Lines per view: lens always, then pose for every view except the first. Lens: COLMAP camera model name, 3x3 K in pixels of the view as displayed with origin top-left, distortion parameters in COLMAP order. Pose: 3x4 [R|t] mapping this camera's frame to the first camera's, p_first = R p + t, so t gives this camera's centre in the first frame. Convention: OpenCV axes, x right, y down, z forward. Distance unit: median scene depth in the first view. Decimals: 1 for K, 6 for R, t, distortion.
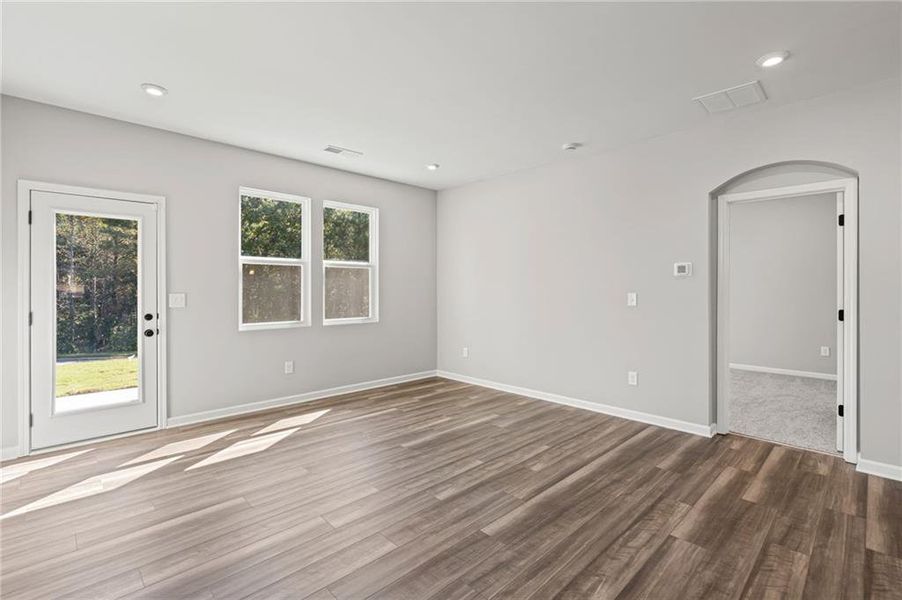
lens RADIAL K [[403.8, 0, 453.2], [0, 403.8, 292.9], [0, 0, 1]] dist [0.000478, 0.000097]
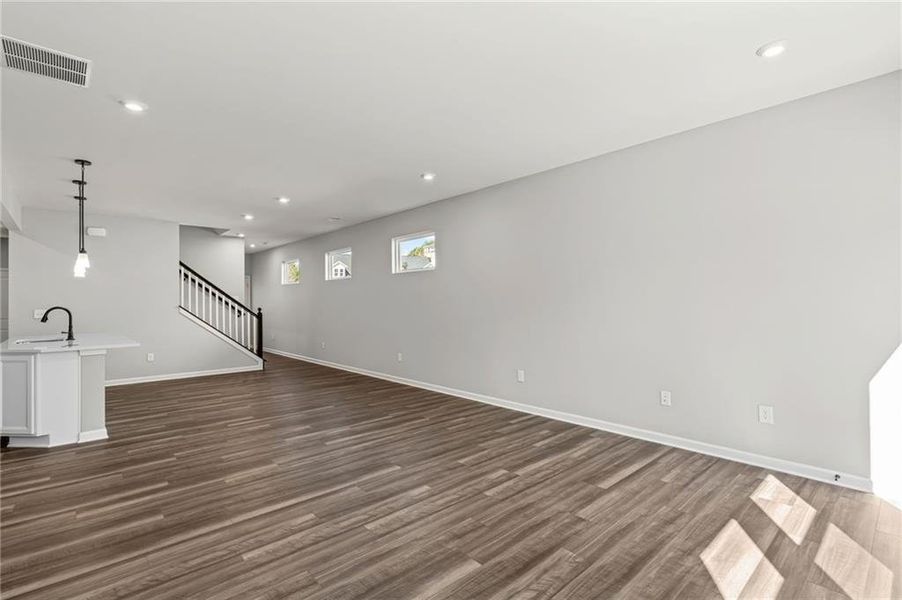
lens RADIAL K [[403.8, 0, 453.2], [0, 403.8, 292.9], [0, 0, 1]] dist [0.000478, 0.000097]
pose [[-0.999426, 0.012695, 0.031416, -0.129425], [0.012355, 0.999863, -0.010998, -0.017820], [-0.031552, -0.010604, -0.999446, 1.843291]]
